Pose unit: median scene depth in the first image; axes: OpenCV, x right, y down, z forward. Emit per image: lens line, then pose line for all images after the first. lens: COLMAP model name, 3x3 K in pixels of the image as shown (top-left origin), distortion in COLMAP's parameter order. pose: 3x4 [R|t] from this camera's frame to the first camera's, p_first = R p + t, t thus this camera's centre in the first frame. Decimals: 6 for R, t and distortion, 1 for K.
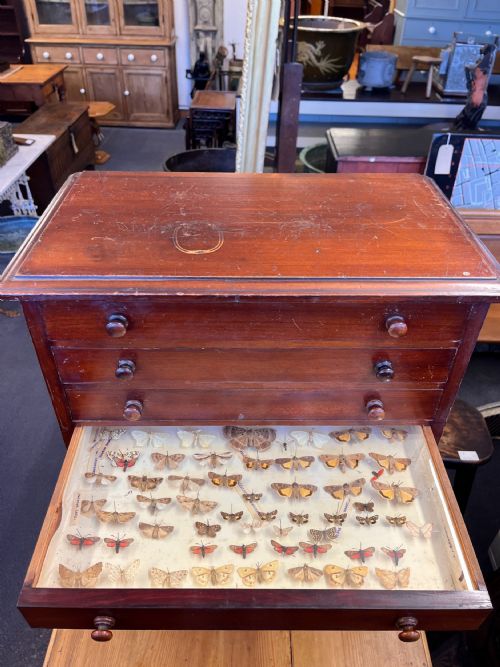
lens RADIAL K [[514.9, 0, 246.1], [0, 514.9, 338.9], [0, 0, 1]] dist [0.066417, -0.113122]
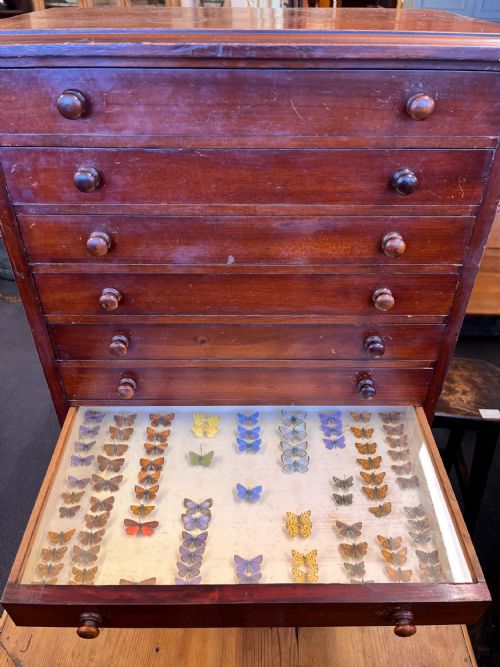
lens RADIAL K [[514.9, 0, 248.2], [0, 514.9, 336.0], [0, 0, 1]] dist [0.066417, -0.113122]
pose [[0.999913, -0.000202, -0.013213, 0.011705], [-0.000371, 0.999060, -0.043356, 0.123150], [0.013209, 0.043357, 0.998972, 0.070020]]
